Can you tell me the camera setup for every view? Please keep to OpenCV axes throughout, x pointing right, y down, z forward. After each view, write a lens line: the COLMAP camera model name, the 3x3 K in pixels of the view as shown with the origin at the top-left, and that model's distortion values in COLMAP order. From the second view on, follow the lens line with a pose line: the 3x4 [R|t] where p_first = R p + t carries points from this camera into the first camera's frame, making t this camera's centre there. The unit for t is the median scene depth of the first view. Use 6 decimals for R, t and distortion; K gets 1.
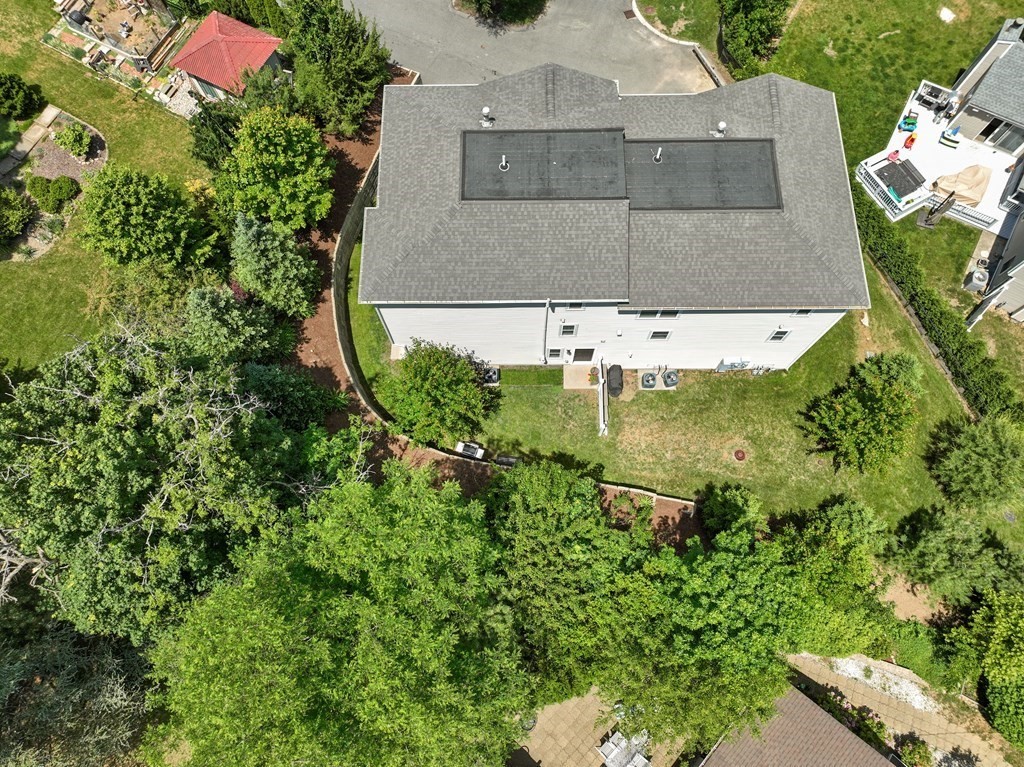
lens RADIAL K [[719.1, 0, 512.0], [0, 719.1, 383.5], [0, 0, 1]] dist [0.003281, 0.008835]
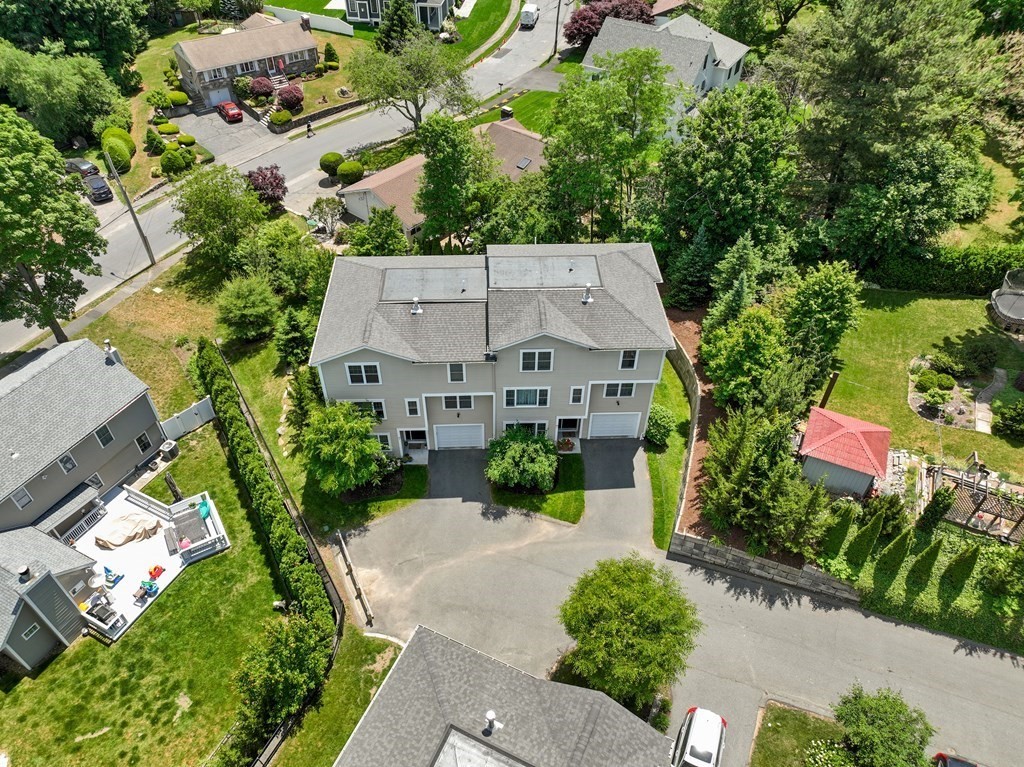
lens RADIAL K [[719.1, 0, 512.0], [0, 719.1, 383.5], [0, 0, 1]] dist [0.003281, 0.008835]
pose [[-0.999233, 0.029955, -0.025240, 0.099458], [-0.035474, -0.418767, 0.907401, -1.126052], [0.016611, 0.907600, 0.419508, 0.387623]]
